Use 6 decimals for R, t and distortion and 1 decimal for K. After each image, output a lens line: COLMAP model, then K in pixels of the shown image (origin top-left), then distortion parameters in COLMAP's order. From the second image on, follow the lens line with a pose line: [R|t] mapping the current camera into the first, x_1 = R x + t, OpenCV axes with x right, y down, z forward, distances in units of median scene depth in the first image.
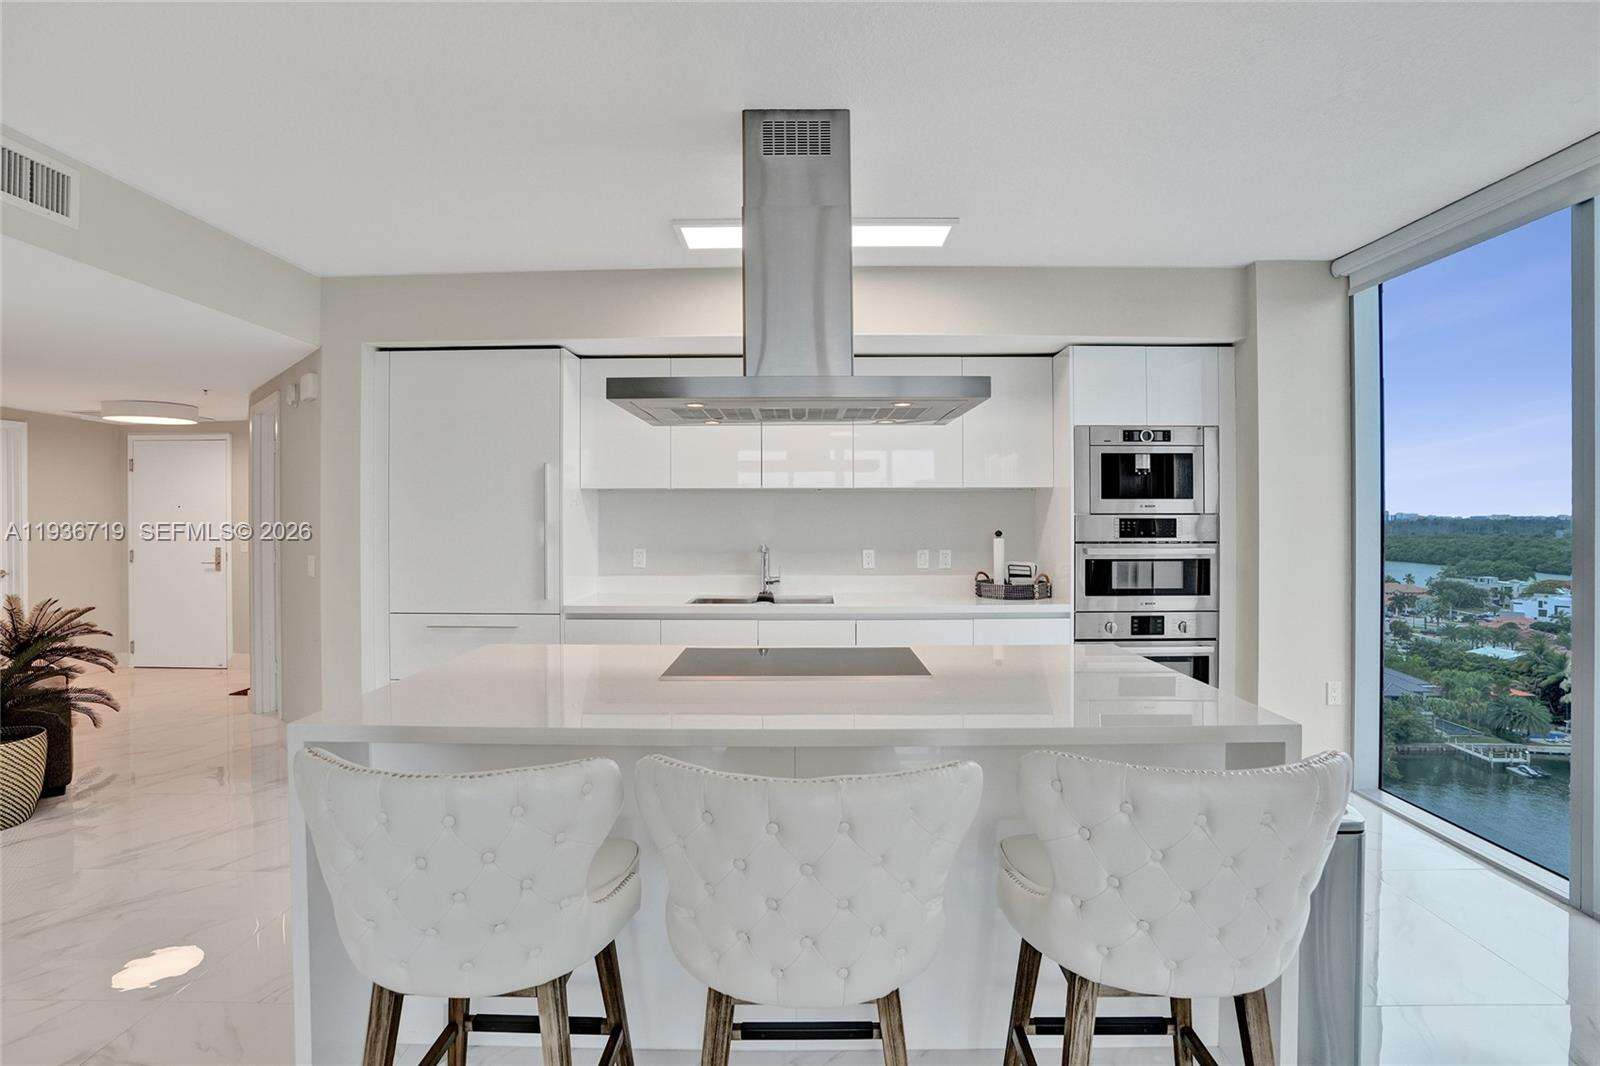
lens RADIAL K [[776.4, 0, 805.8], [0, 776.4, 518.3], [0, 0, 1]] dist [-0.076214, 0.032415]
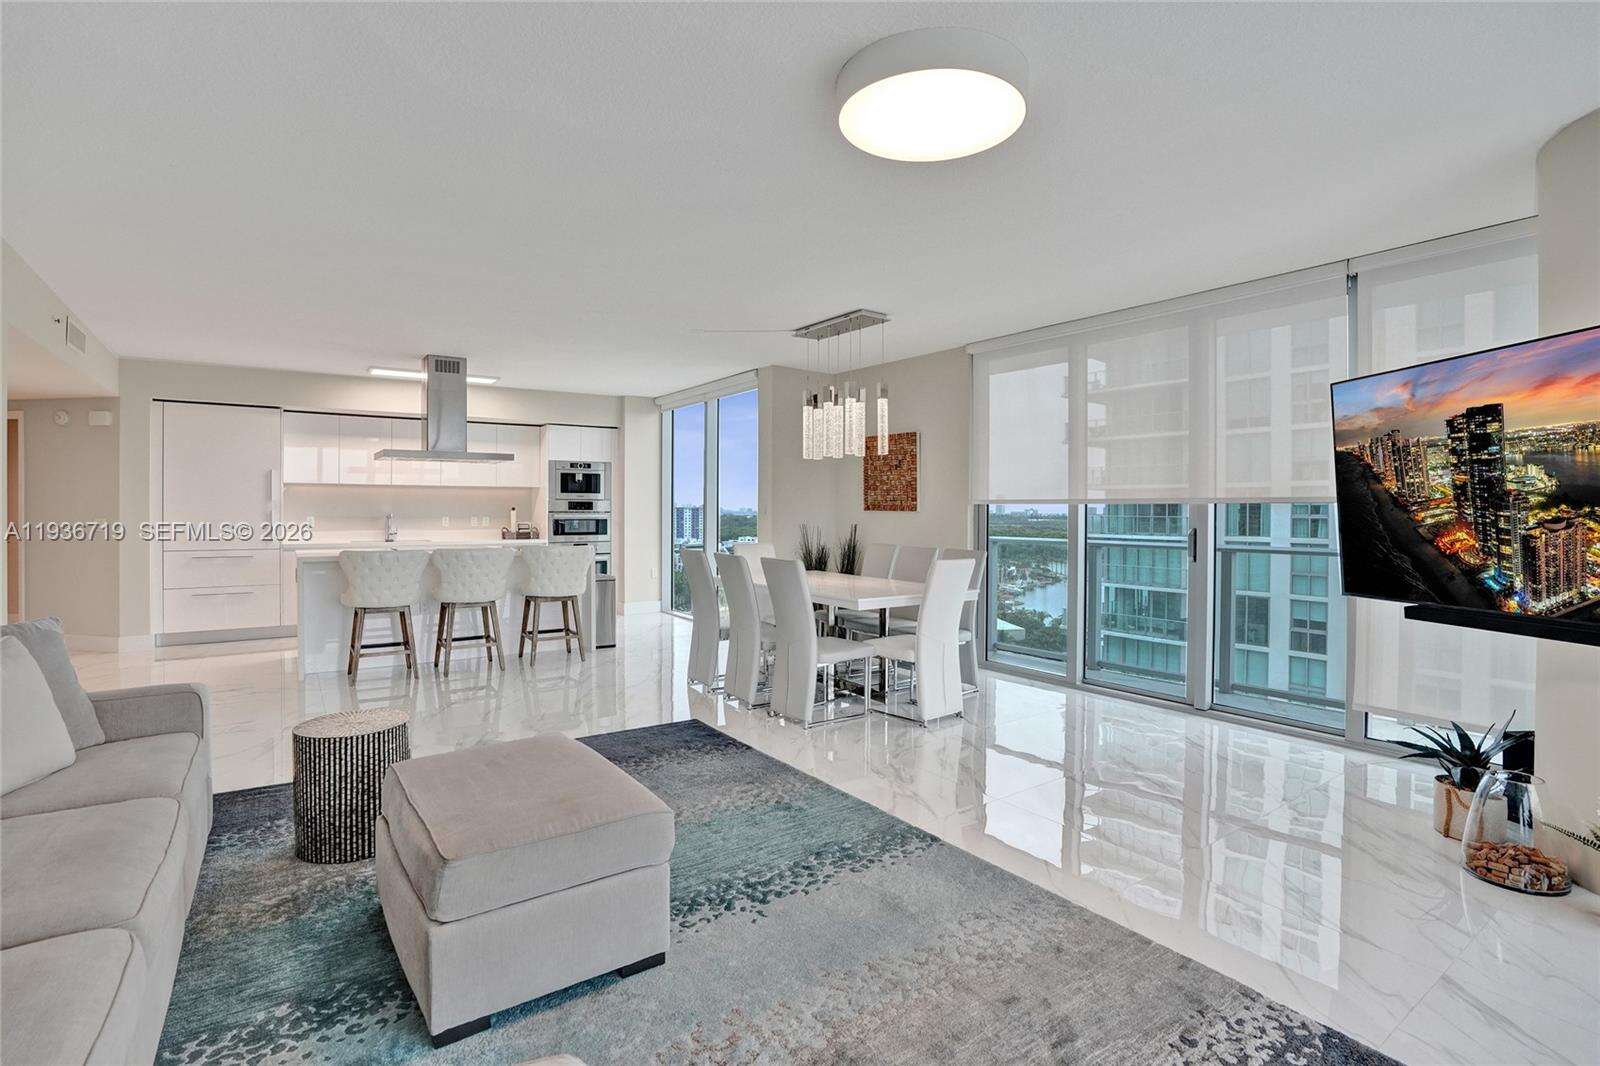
lens RADIAL K [[776.4, 0, 805.8], [0, 776.4, 518.3], [0, 0, 1]] dist [-0.076214, 0.032415]
pose [[0.811665, -0.001984, 0.584120, -0.358247], [-0.003478, 0.999960, 0.008230, 0.028437], [-0.584113, -0.008711, 0.811625, -1.276430]]
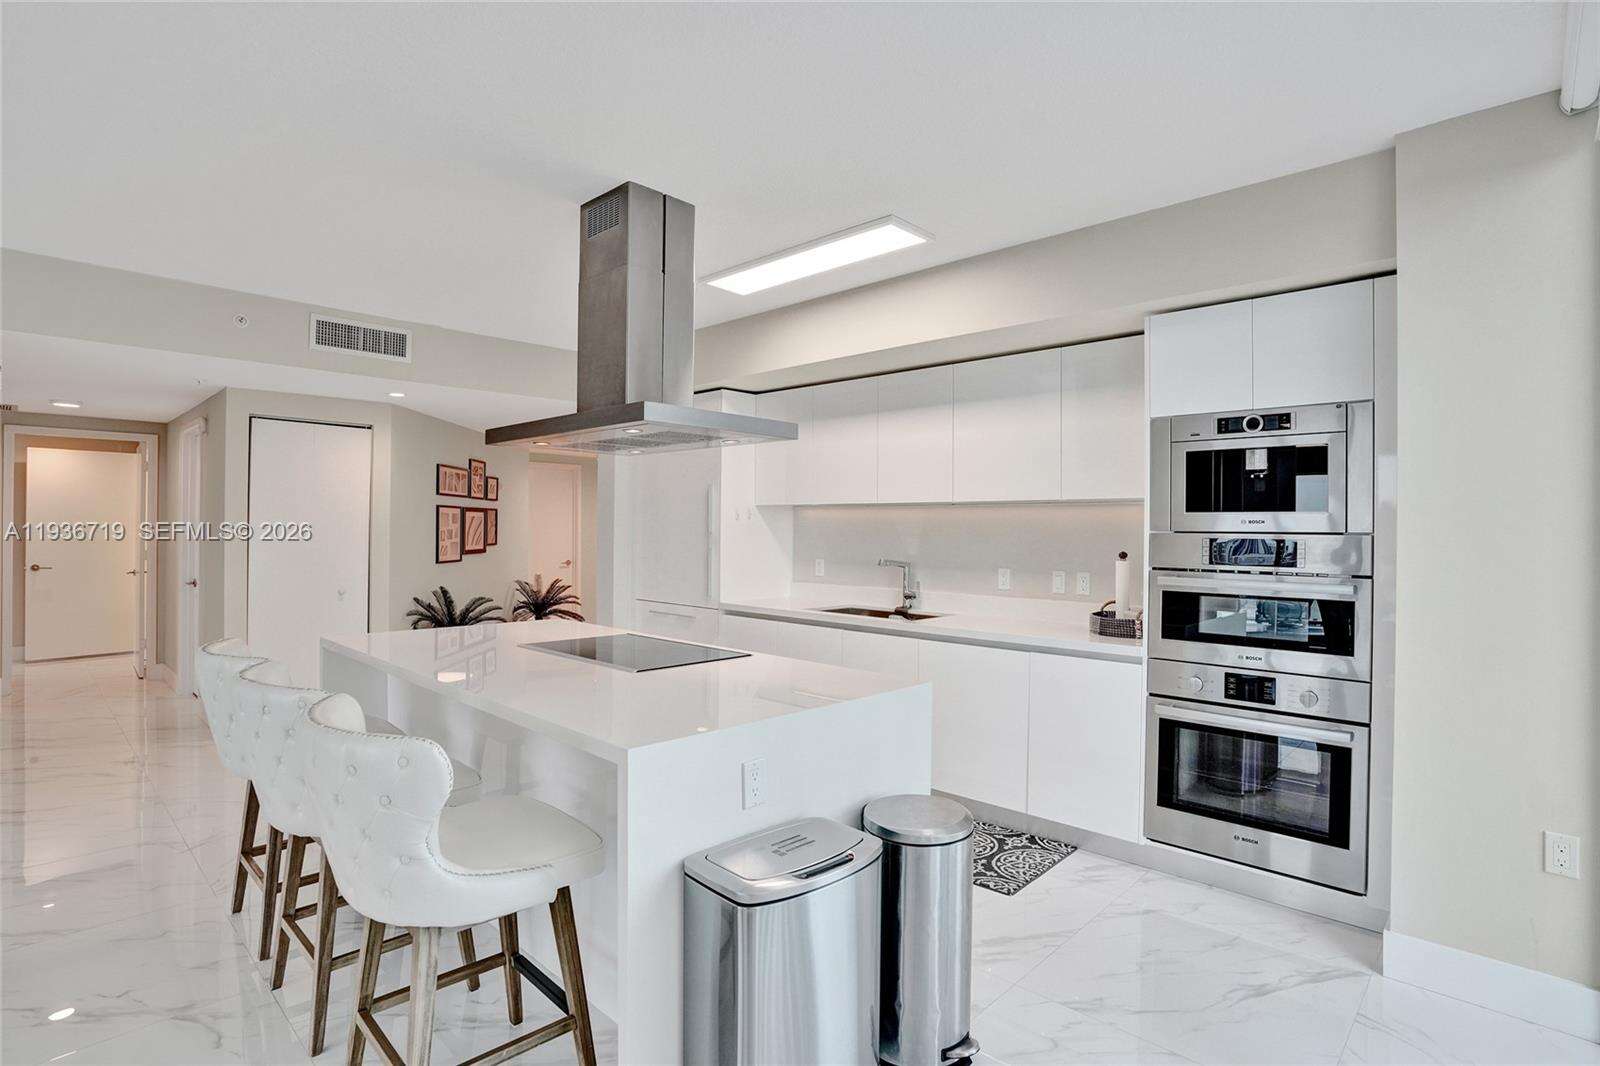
lens RADIAL K [[792.0, 0, 800.0], [0, 792.0, 533.0], [0, 0, 1]] dist [-0.038491, 0.000220]
pose [[0.732174, 0.011954, -0.681013, 0.633063], [-0.011974, 0.999917, 0.004678, -0.003850], [0.681012, 0.004729, 0.732257, 0.176561]]
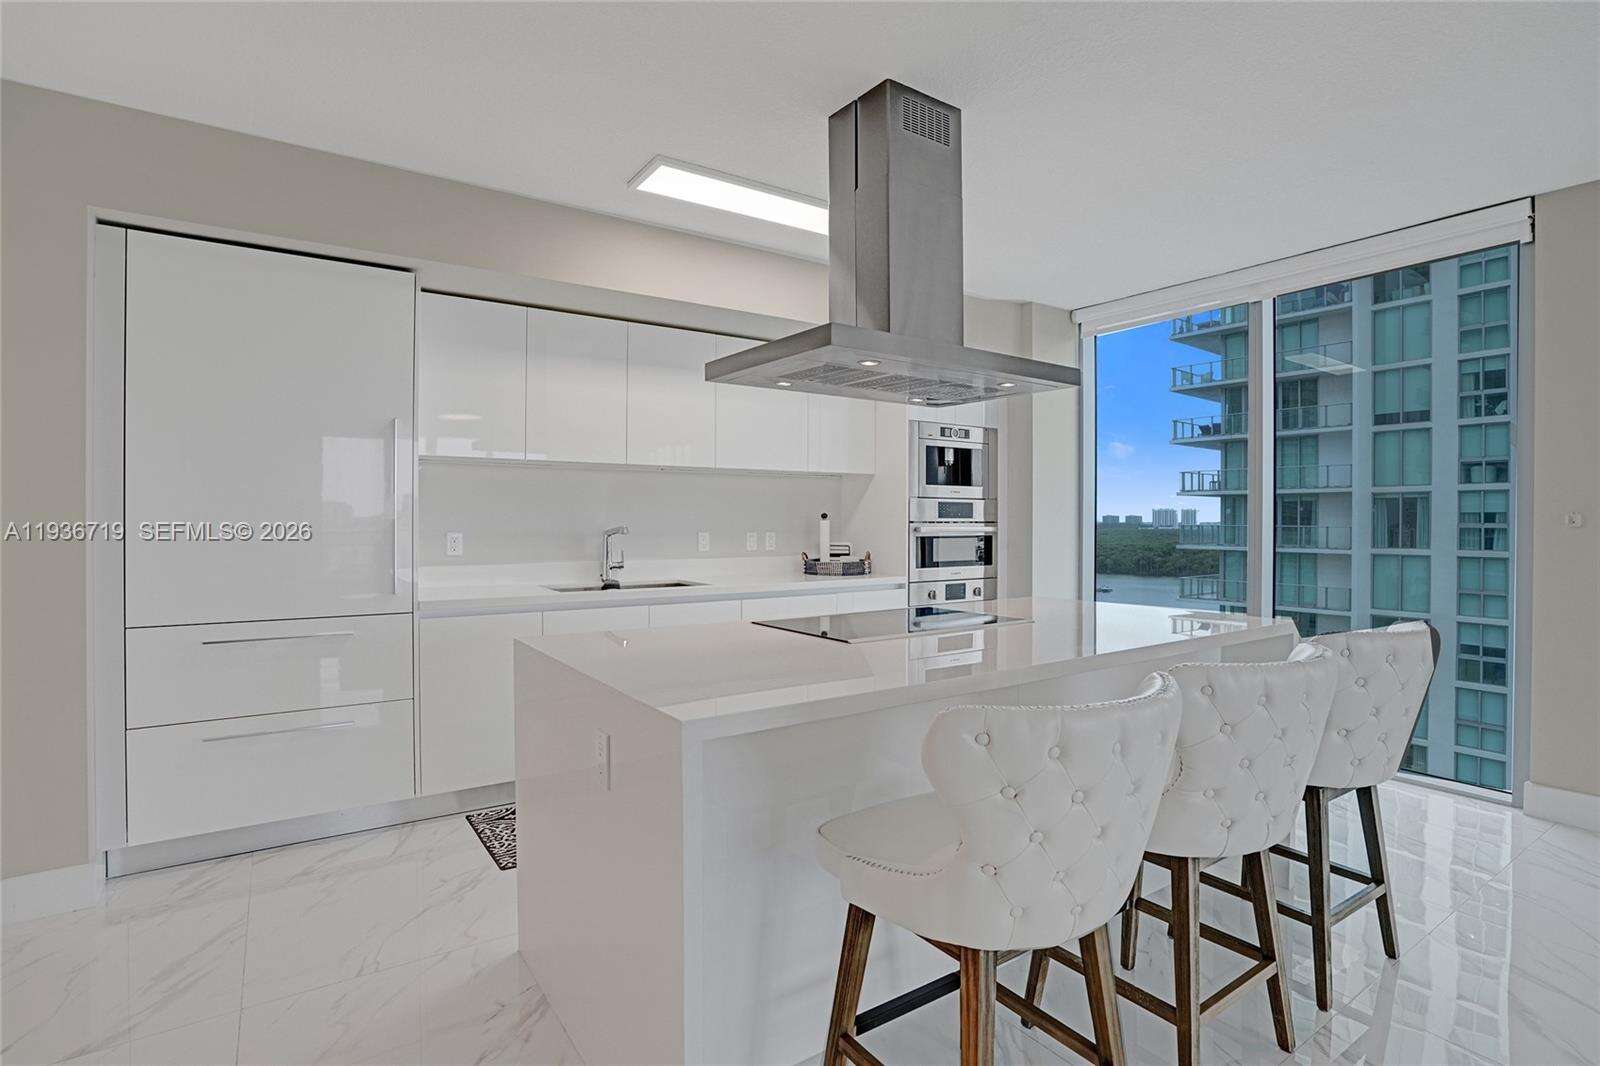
lens RADIAL K [[792.0, 0, 800.0], [0, 792.0, 533.0], [0, 0, 1]] dist [-0.038491, 0.000220]
pose [[0.829459, -0.006983, 0.558523, -0.442757], [-0.001943, 0.999880, 0.015386, 0.029796], [-0.558564, -0.013847, 0.829346, 0.111904]]
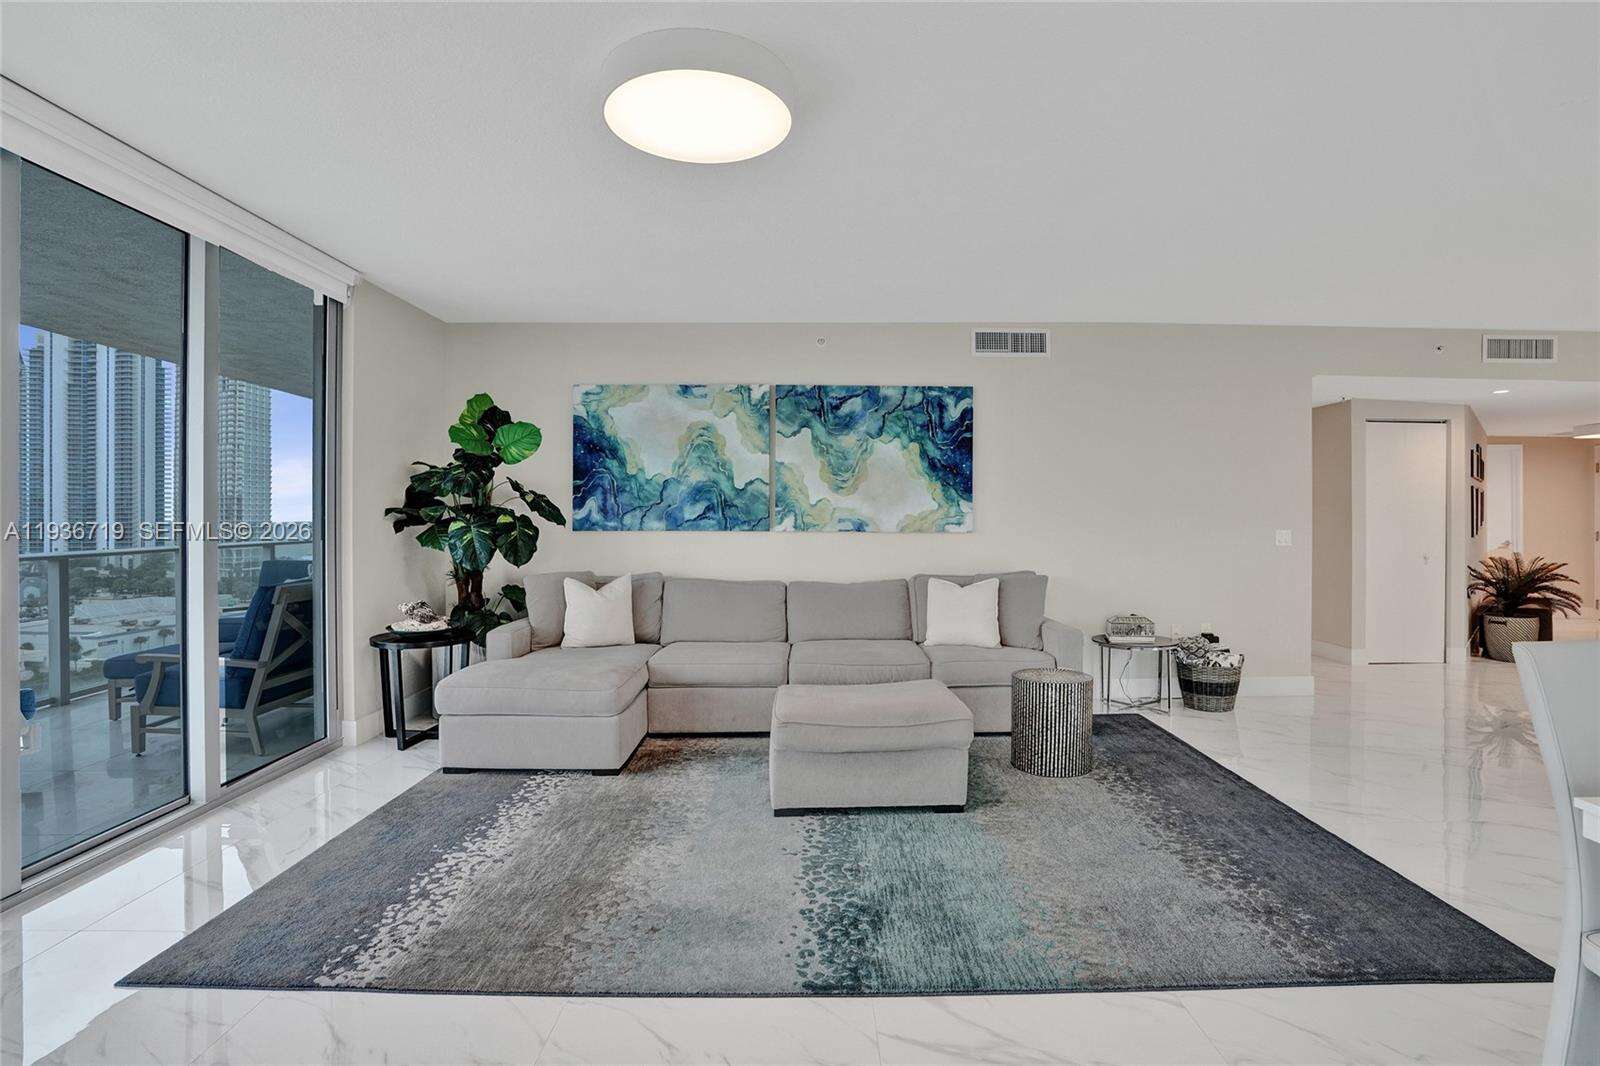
lens RADIAL K [[776.4, 0, 805.8], [0, 776.4, 518.3], [0, 0, 1]] dist [-0.076214, 0.032415]
pose [[0.004941, 0.002869, -0.999984, 0.721897], [-0.000226, 0.999996, 0.002868, 0.028394], [0.999988, 0.000212, 0.004941, -0.739738]]
